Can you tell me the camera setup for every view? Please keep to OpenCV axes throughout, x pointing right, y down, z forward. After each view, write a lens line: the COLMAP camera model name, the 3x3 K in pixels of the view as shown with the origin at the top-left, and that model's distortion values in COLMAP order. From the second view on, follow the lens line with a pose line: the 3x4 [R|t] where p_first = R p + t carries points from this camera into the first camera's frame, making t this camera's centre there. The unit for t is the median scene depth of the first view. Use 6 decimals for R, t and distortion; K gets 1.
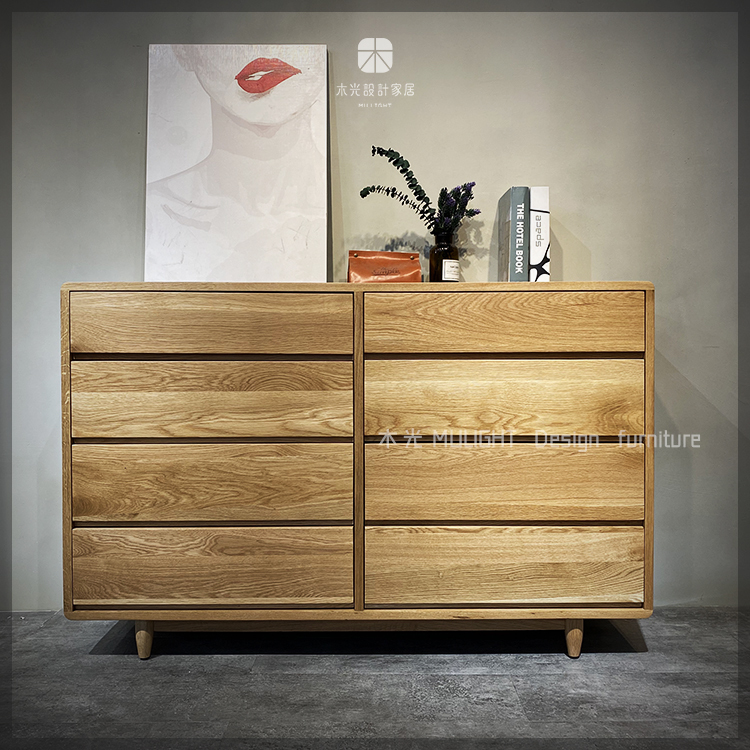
lens RADIAL K [[755.6, 0, 371.7], [0, 755.6, 376.5], [0, 0, 1]] dist [0.009003, 0.000000]
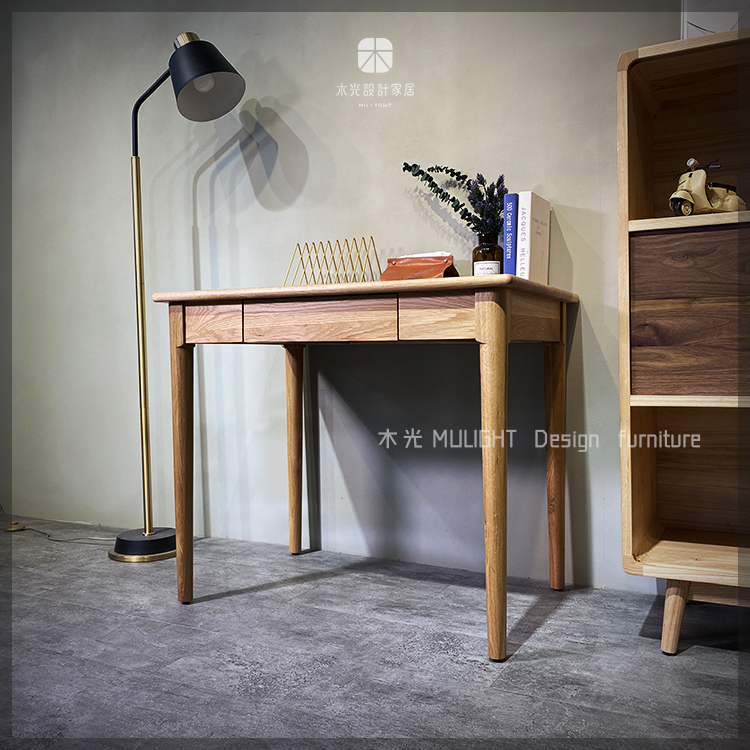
lens RADIAL K [[755.6, 0, 374.2], [0, 755.6, 368.8], [0, 0, 1]] dist [0.009003, 0.000000]
pose [[0.890692, 0.004125, -0.454589, 0.455981], [-0.004289, 0.999991, 0.000669, 0.067128], [0.454588, 0.001354, 0.890701, 0.116920]]
